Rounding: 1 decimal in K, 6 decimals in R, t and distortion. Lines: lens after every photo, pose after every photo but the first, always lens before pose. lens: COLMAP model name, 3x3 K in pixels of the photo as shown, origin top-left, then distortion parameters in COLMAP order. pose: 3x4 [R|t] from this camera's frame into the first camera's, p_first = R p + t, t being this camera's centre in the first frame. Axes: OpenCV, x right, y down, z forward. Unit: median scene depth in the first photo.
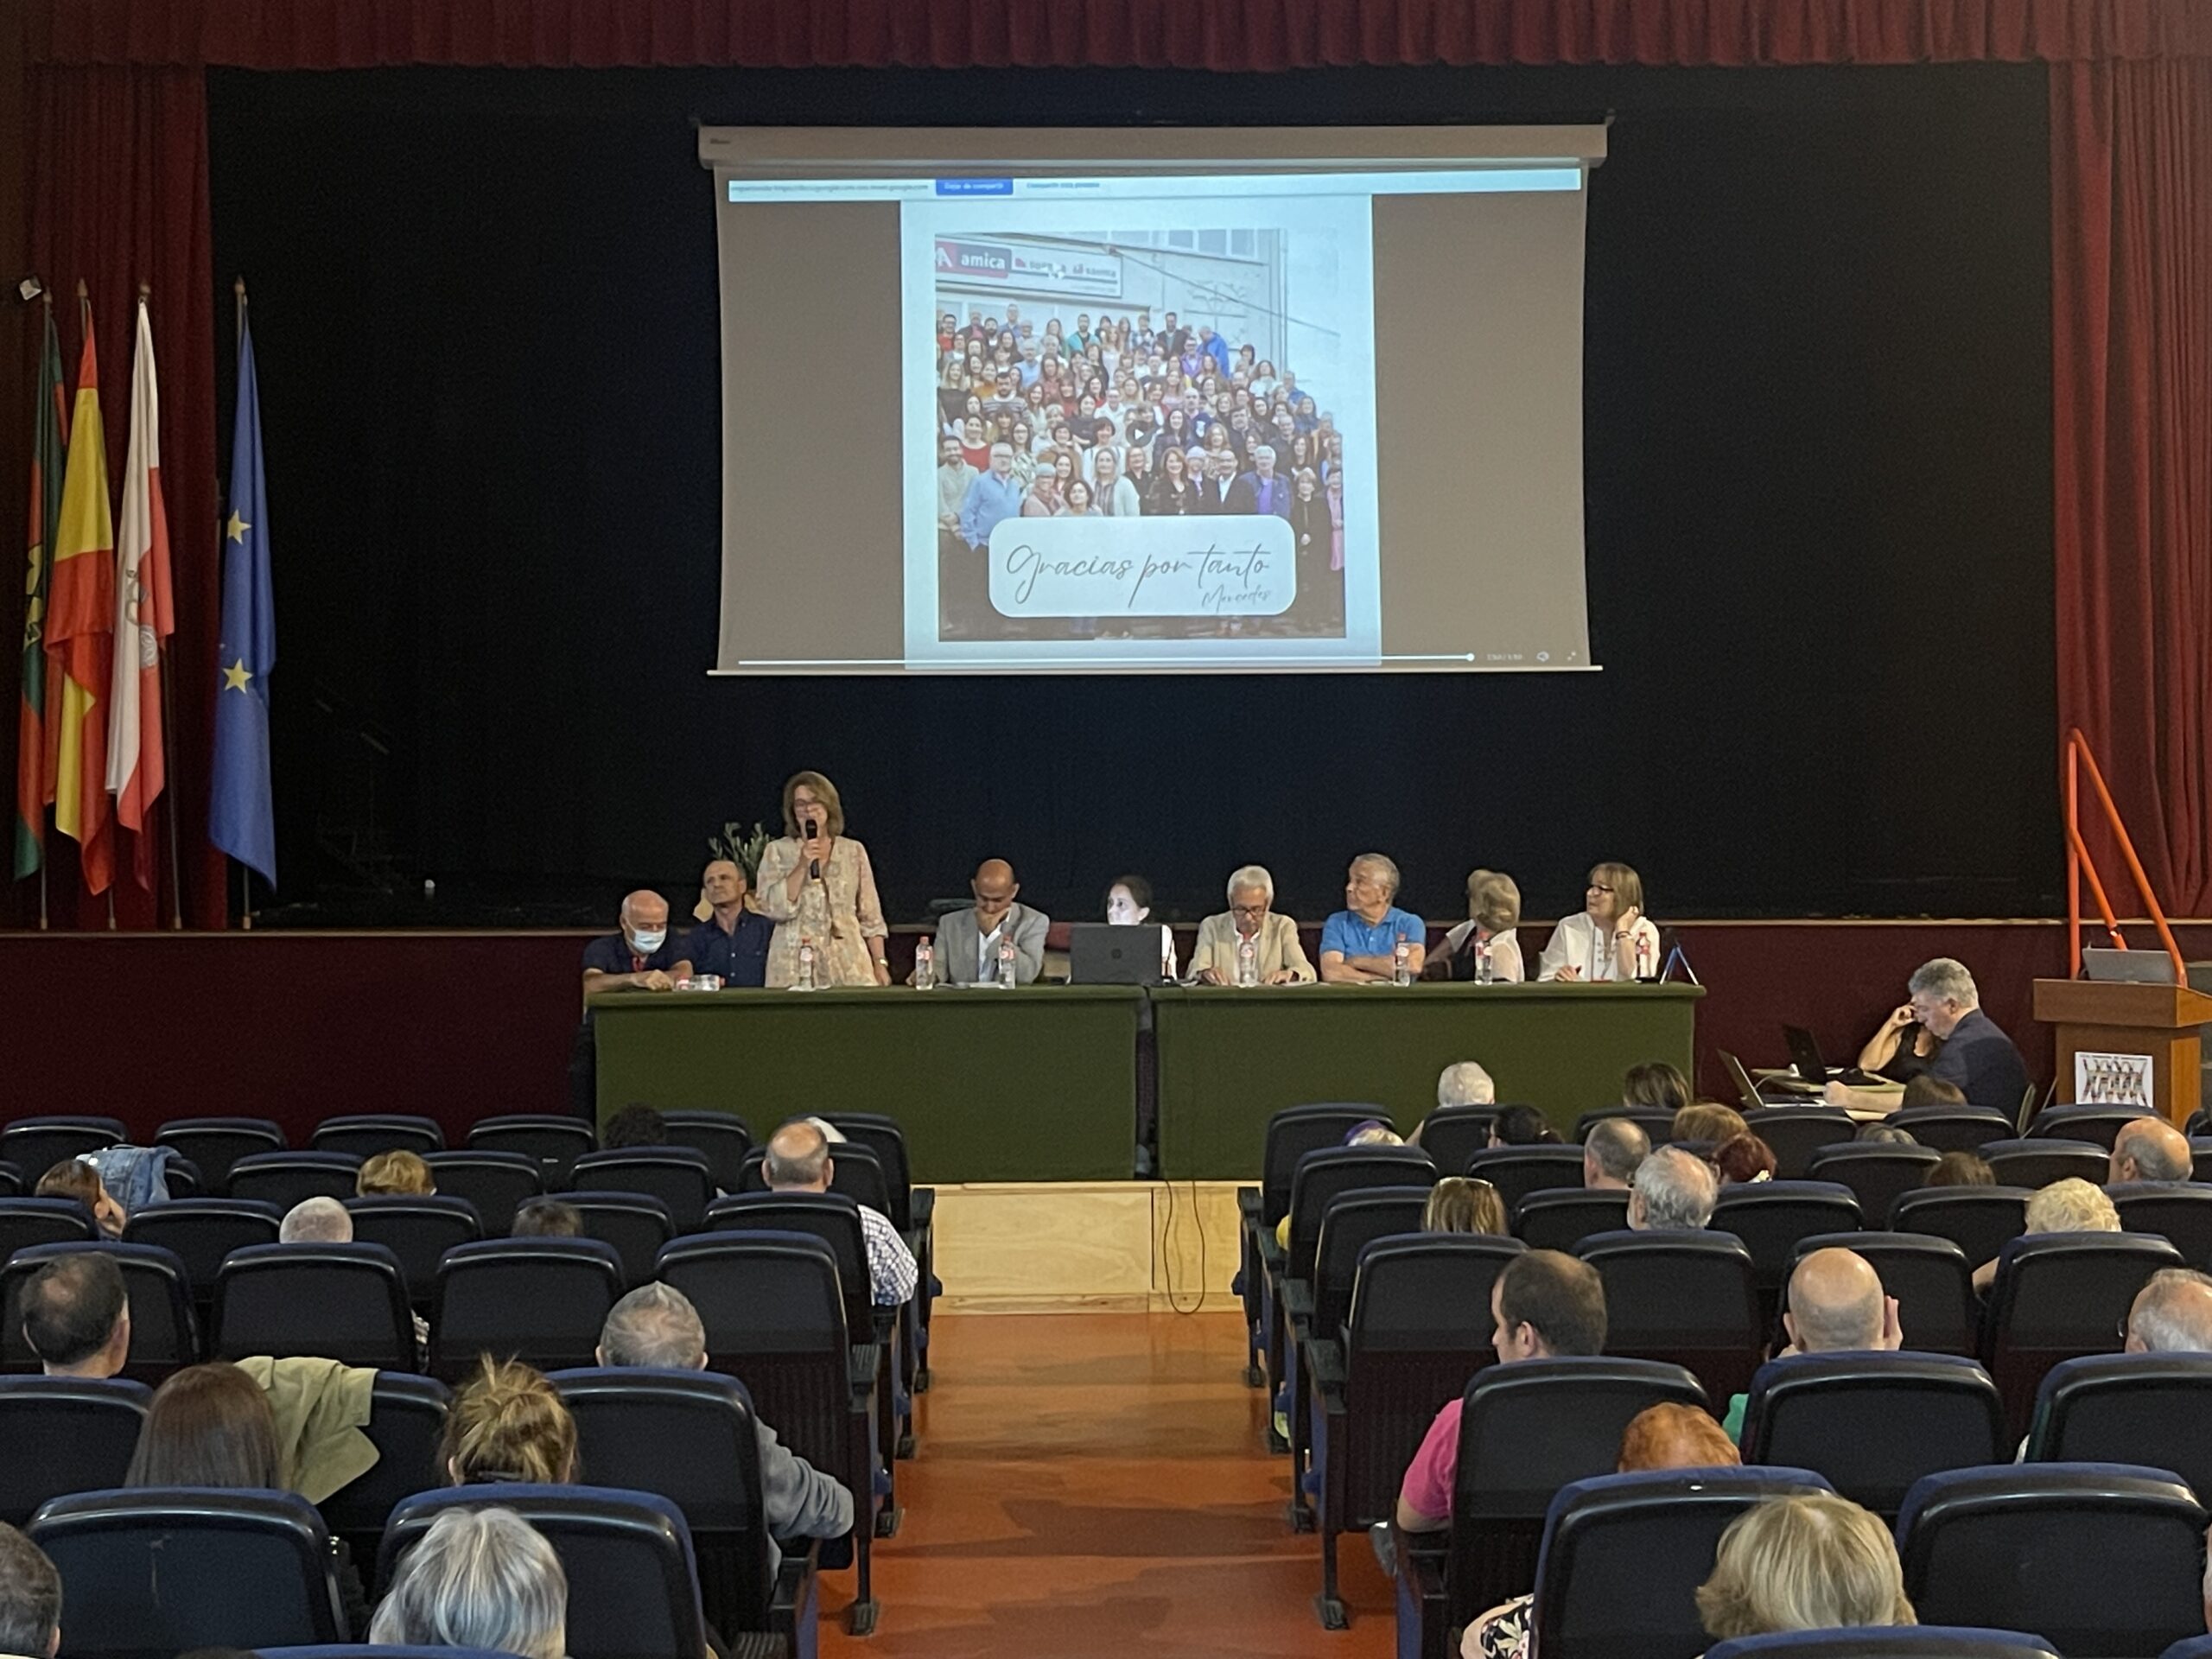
lens RADIAL K [[3054.9, 0, 1104.4], [0, 3054.9, 842.5], [0, 0, 1]] dist [0.022413, 0.000000]
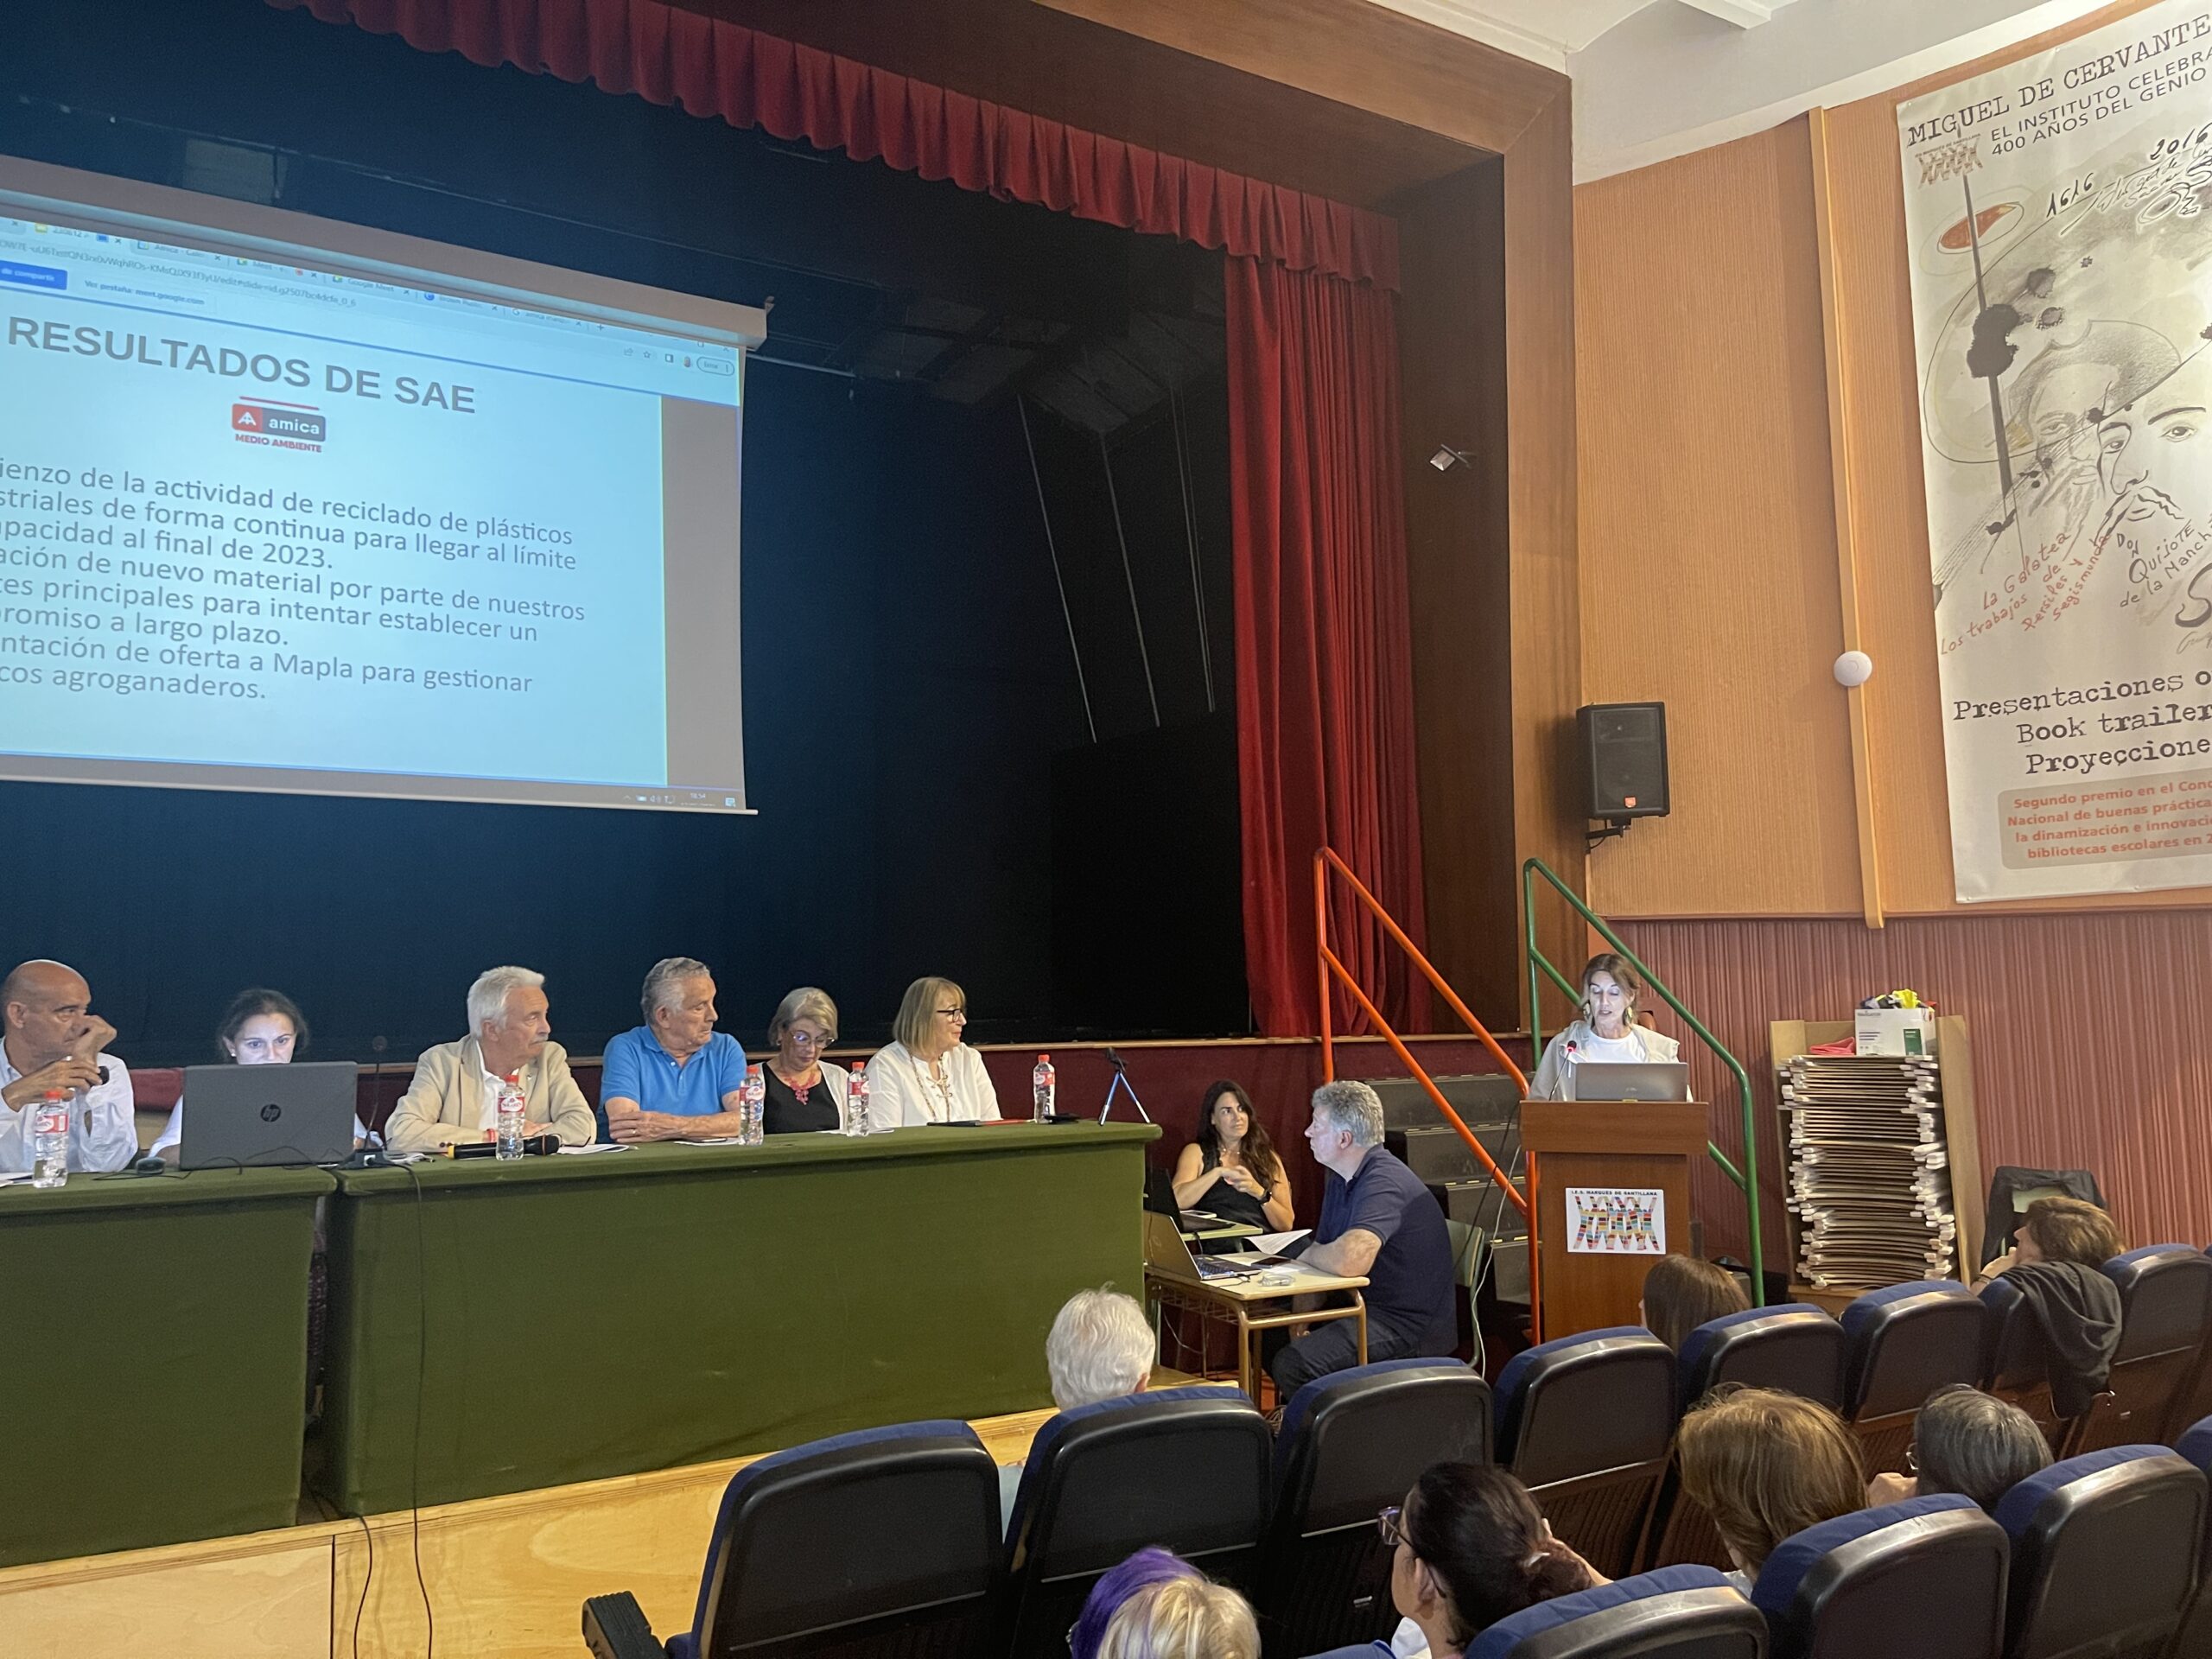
lens RADIAL K [[1669.7, 0, 1112.2], [0, 1669.7, 832.0], [0, 0, 1]] dist [0.053762, -0.064455]
pose [[0.869086, 0.042821, 0.492805, -0.017494], [0.013327, 0.993858, -0.109861, 0.019107], [-0.494482, 0.102046, 0.863177, 0.605888]]
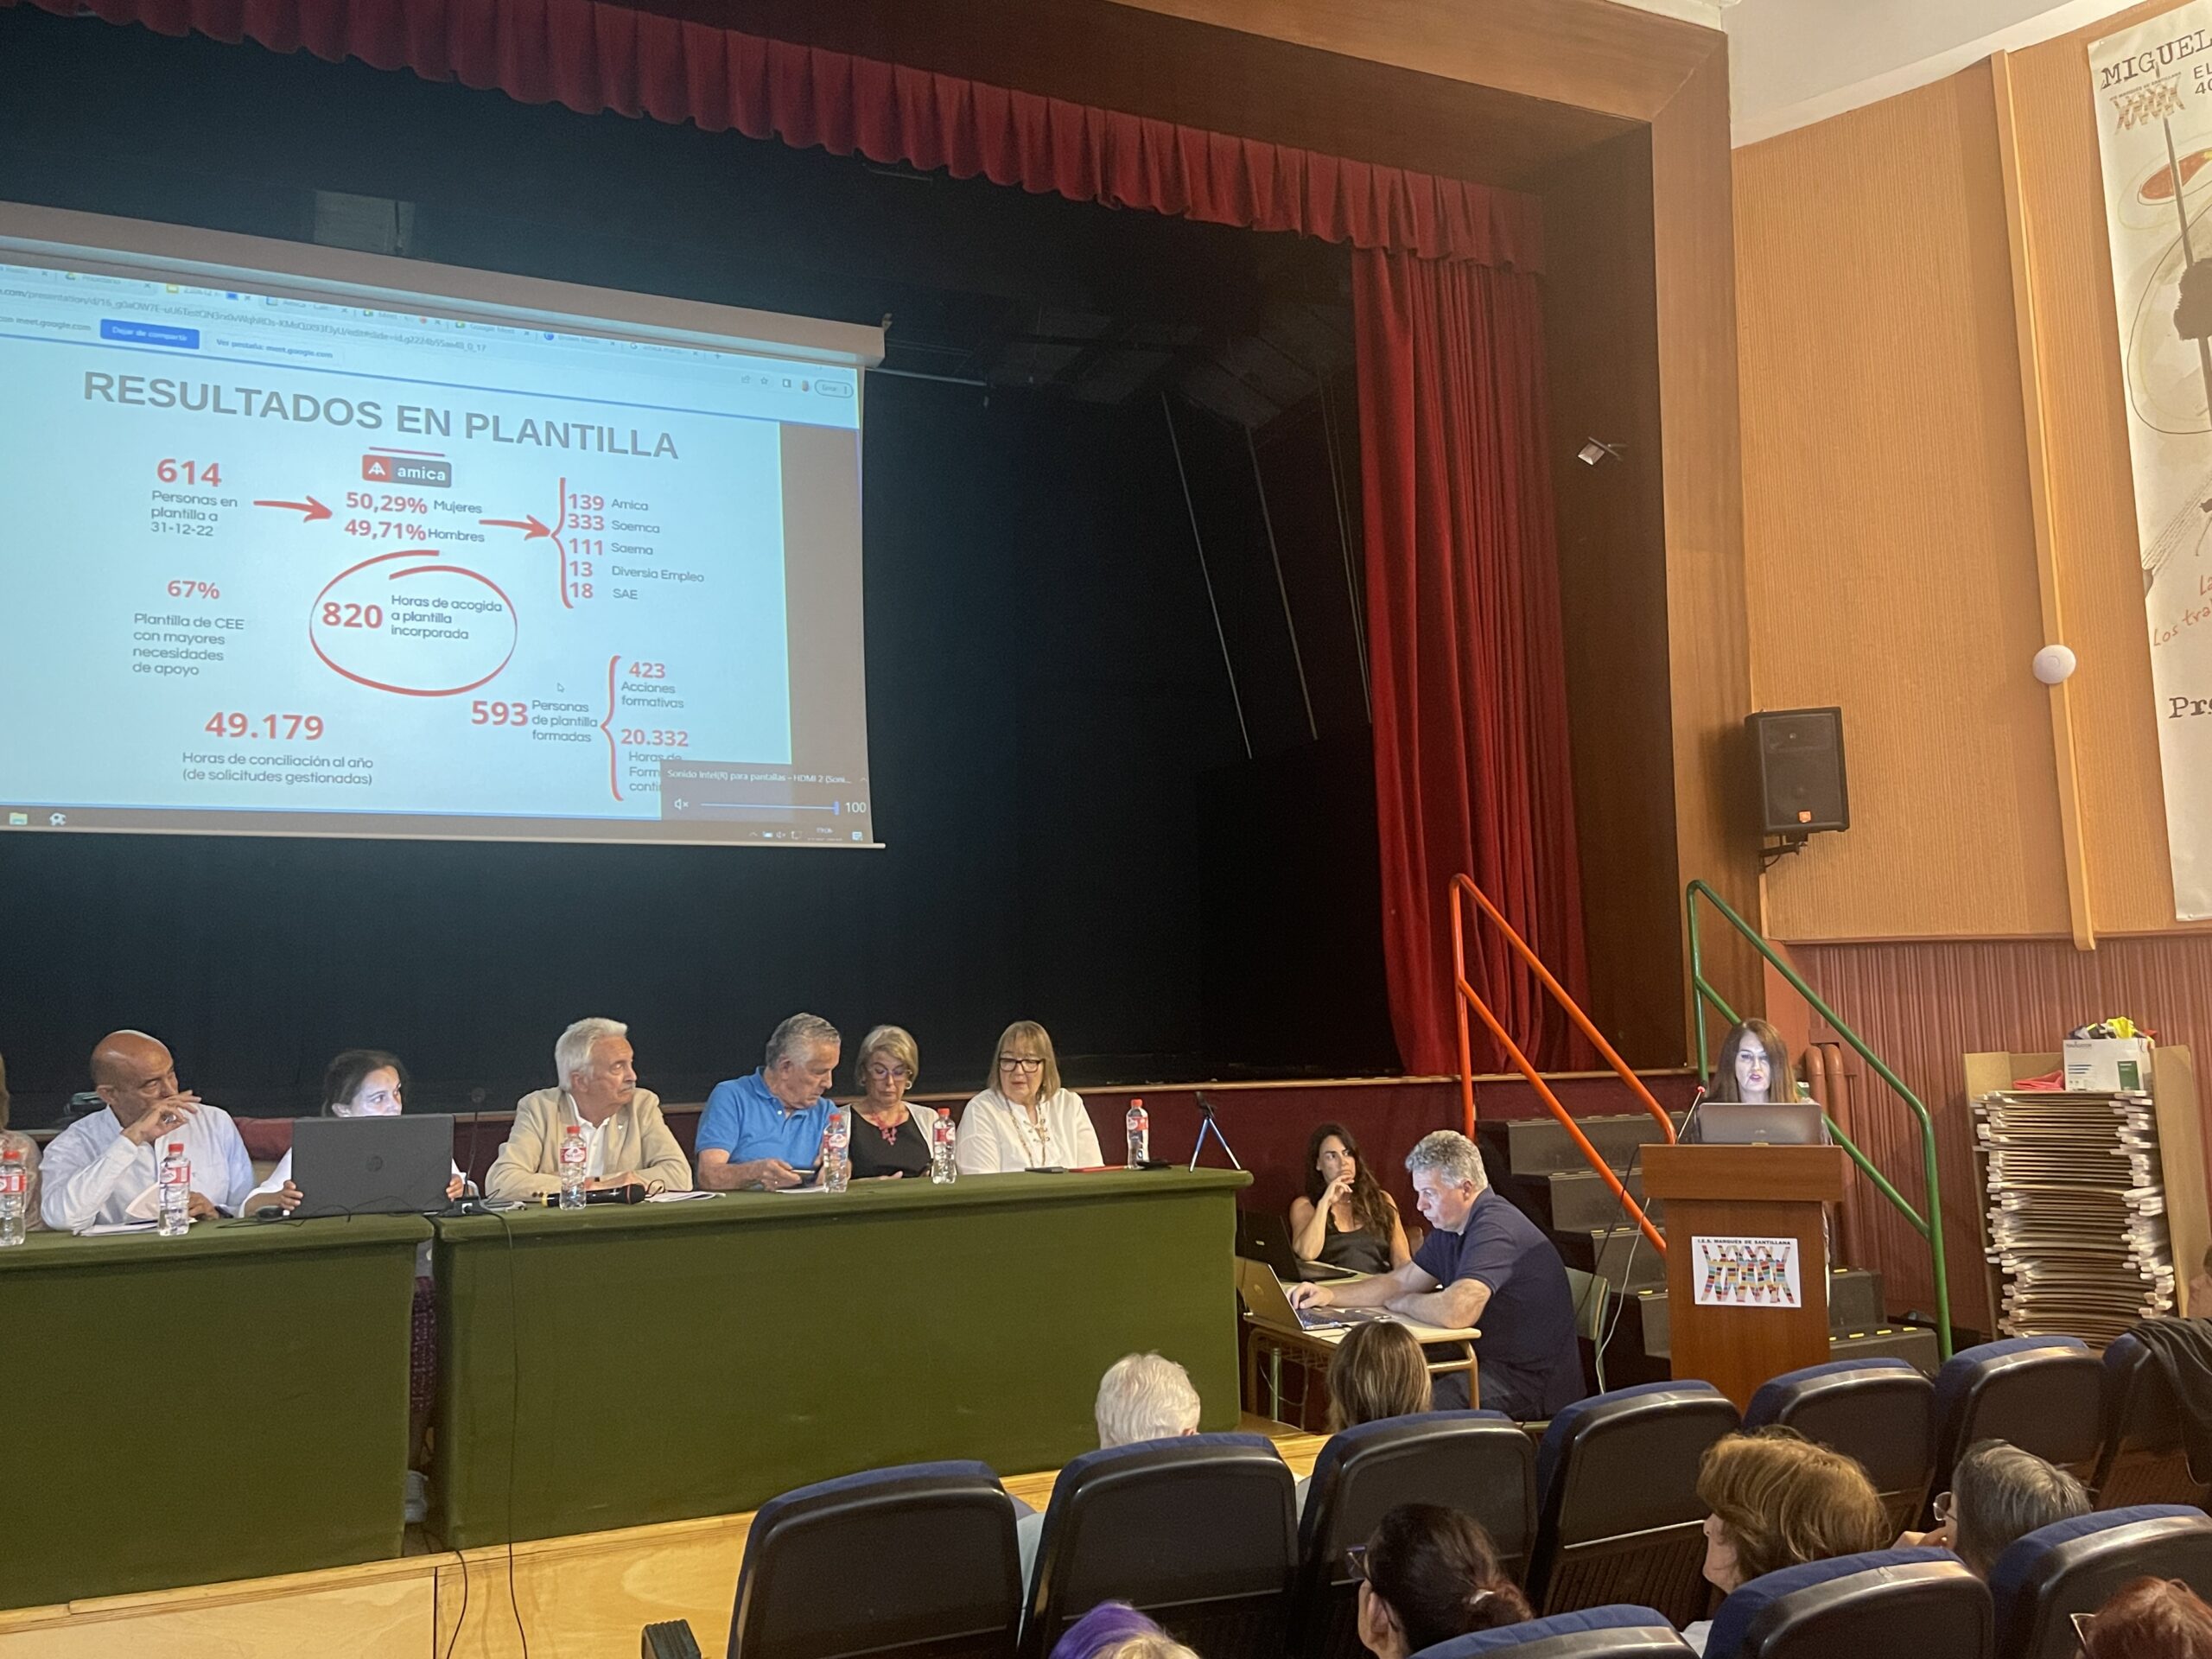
lens RADIAL K [[1812.3, 0, 1109.9], [0, 1812.3, 840.8], [0, 0, 1]] dist [0.043555, -0.036079]
pose [[0.918824, 0.024255, 0.393922, -0.006984], [0.022894, 0.993153, -0.114553, 0.016186], [-0.394003, 0.114273, 0.911978, 0.571353]]
